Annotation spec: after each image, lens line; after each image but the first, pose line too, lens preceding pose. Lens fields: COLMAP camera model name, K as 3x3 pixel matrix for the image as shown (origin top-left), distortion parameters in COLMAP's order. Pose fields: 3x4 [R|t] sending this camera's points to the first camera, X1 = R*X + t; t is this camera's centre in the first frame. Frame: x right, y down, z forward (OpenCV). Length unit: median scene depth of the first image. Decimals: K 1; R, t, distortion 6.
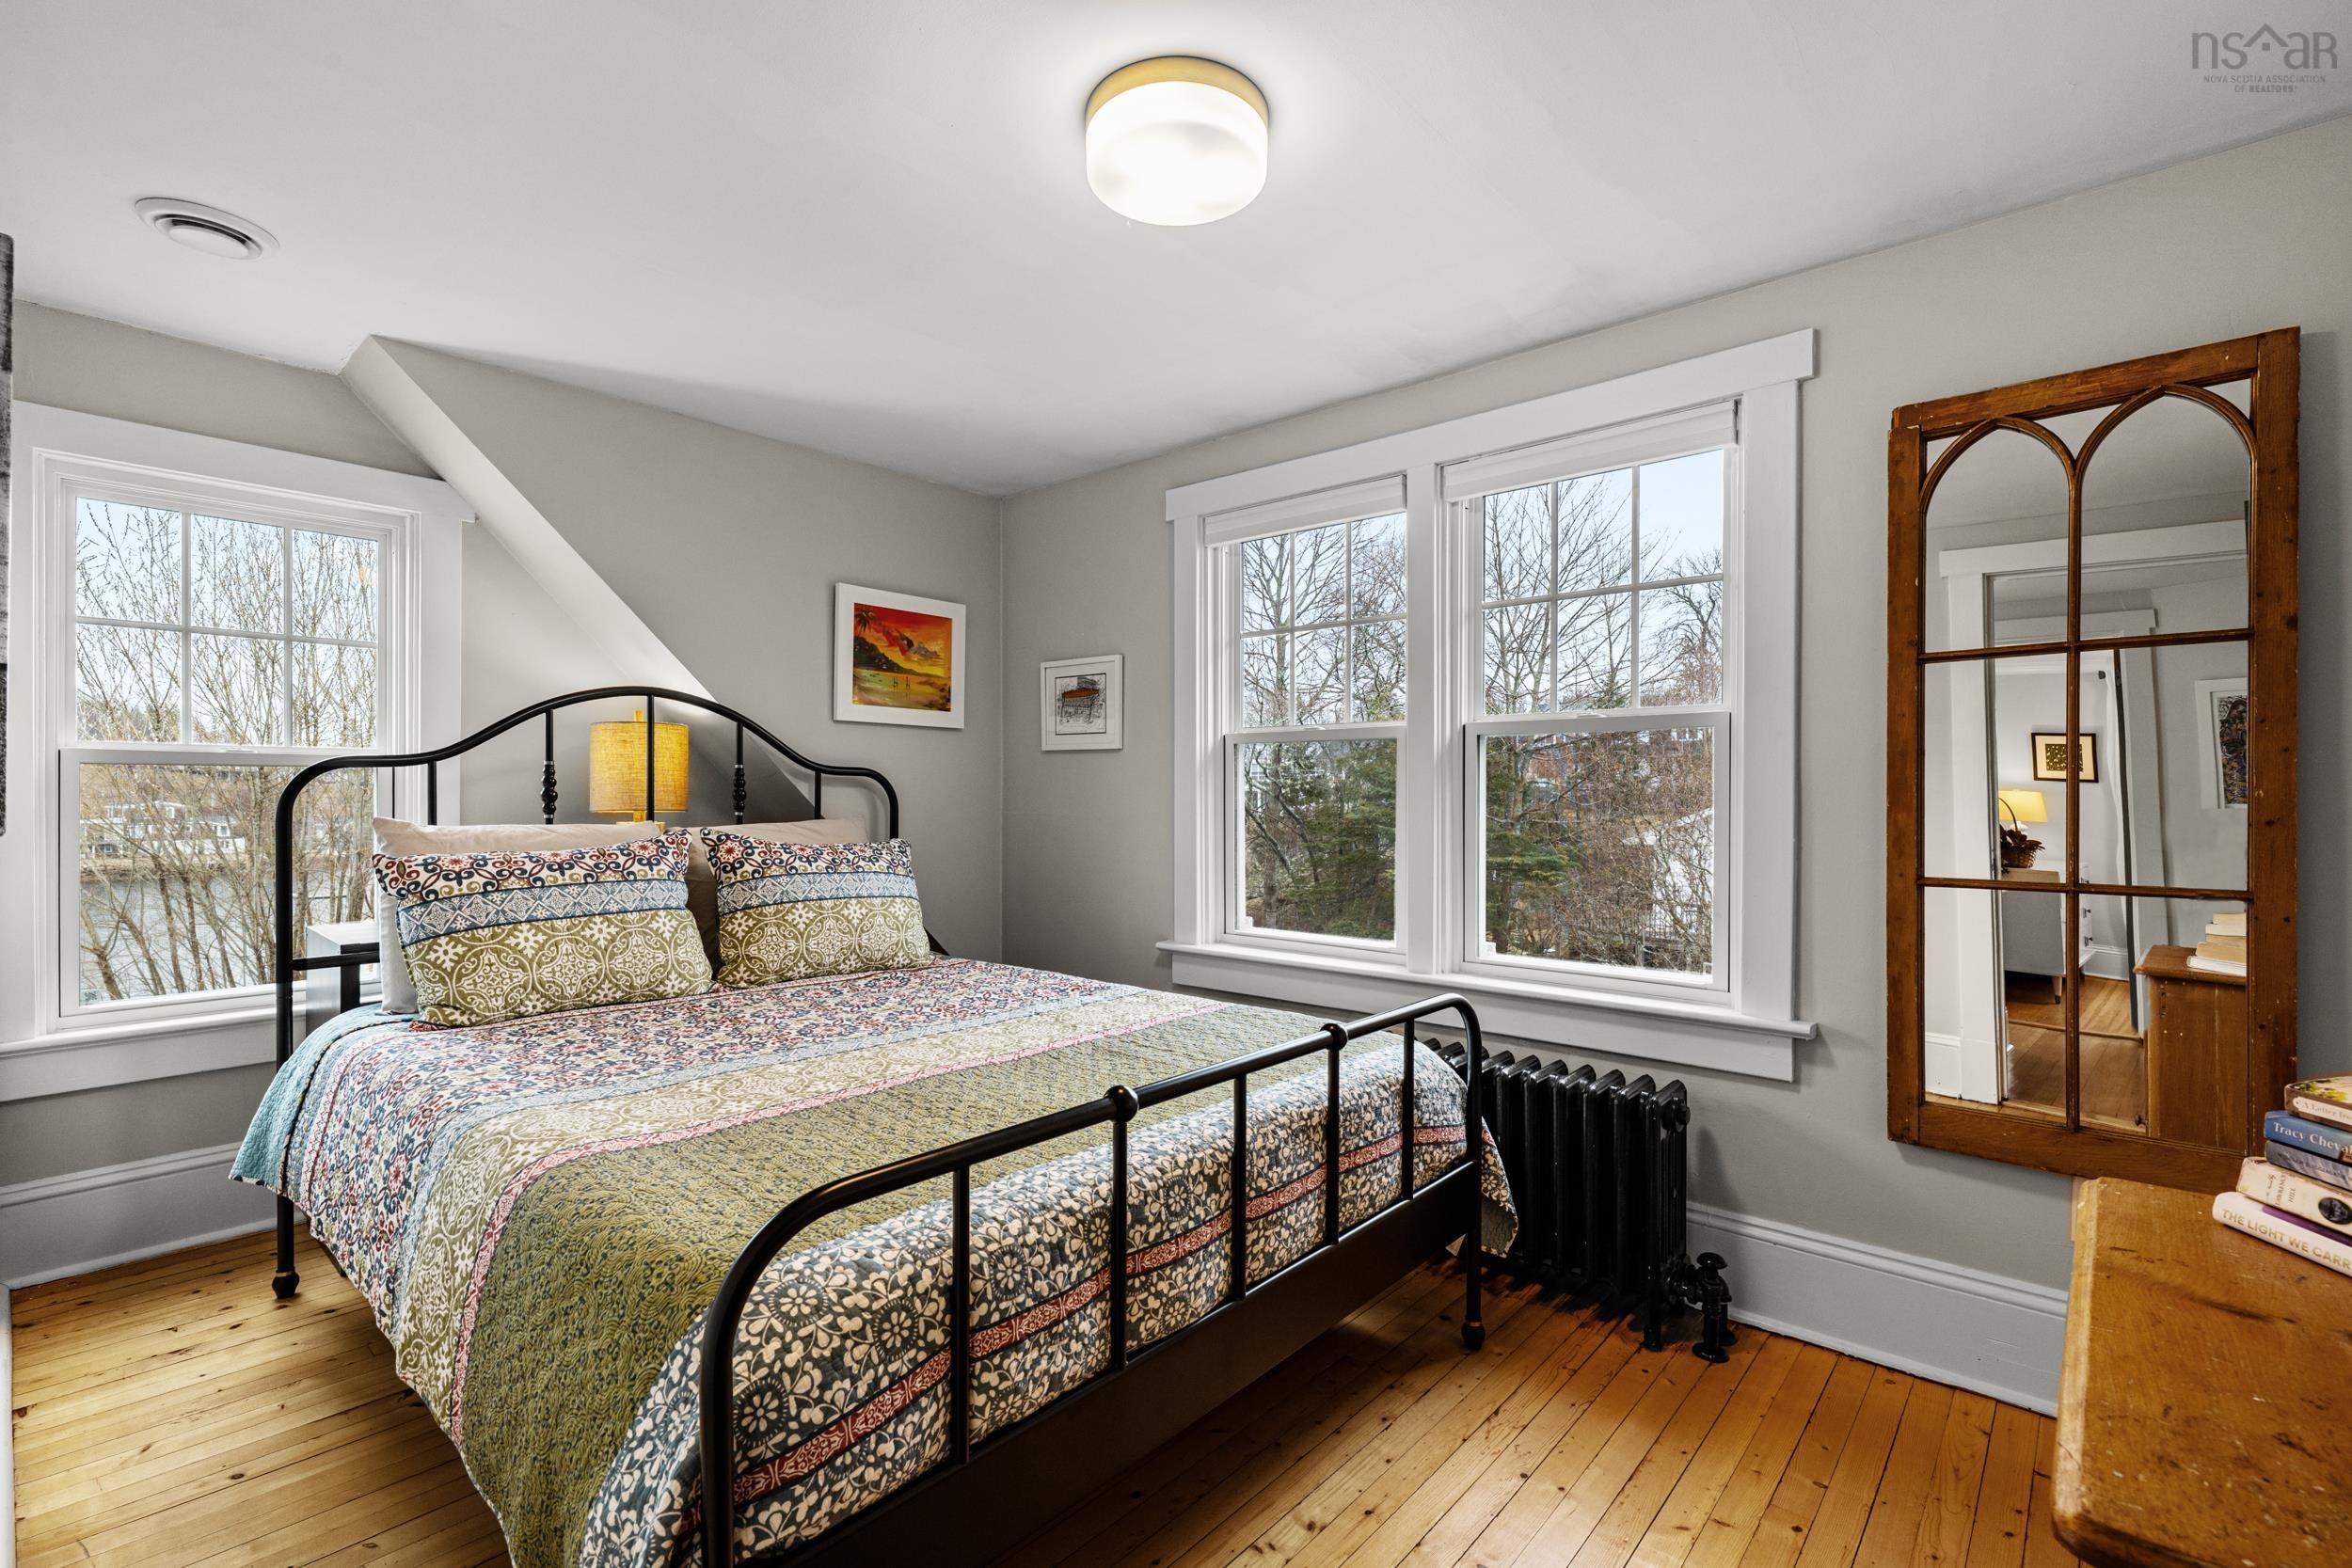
lens RADIAL K [[1039.0, 0, 1175.1], [0, 1039.0, 793.5], [0, 0, 1]] dist [-0.001530, -0.000244]
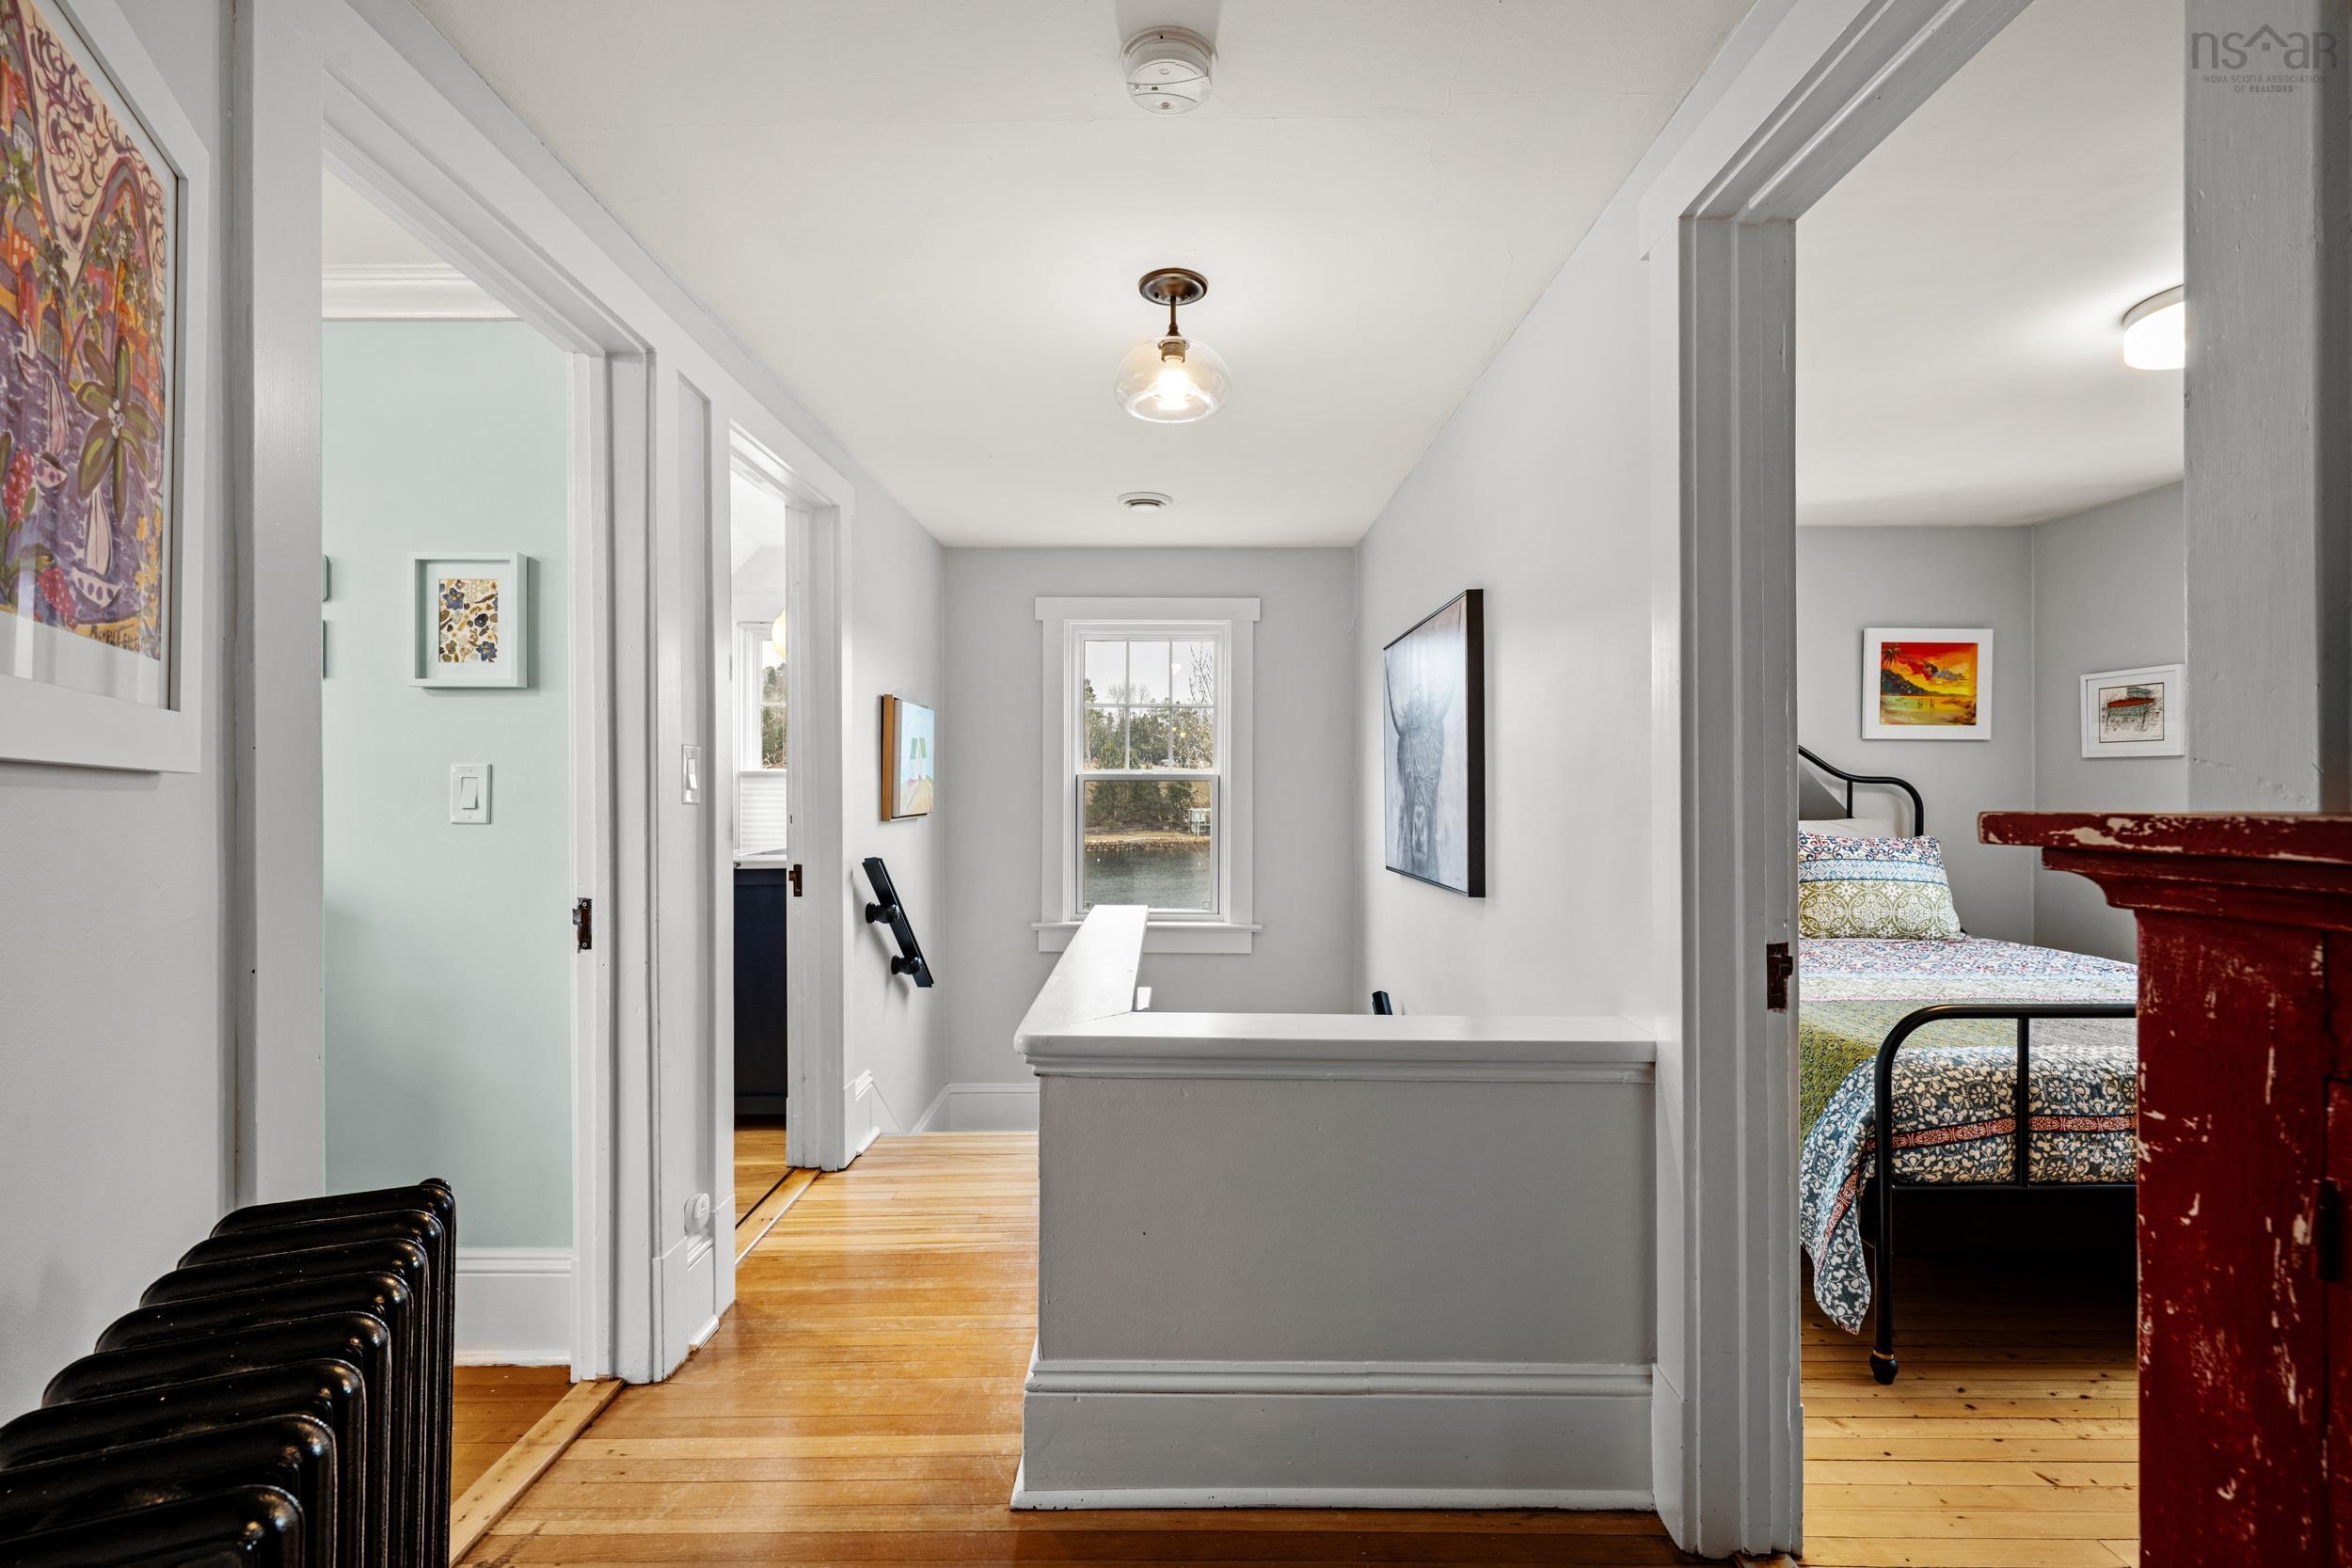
lens RADIAL K [[1039.0, 0, 1175.1], [0, 1039.0, 793.5], [0, 0, 1]] dist [-0.001530, -0.000244]
pose [[0.663399, 0.000077, -0.748266, 0.142674], [0.002767, 0.999993, 0.002556, -0.027467], [0.748260, -0.003766, 0.663394, -1.129667]]
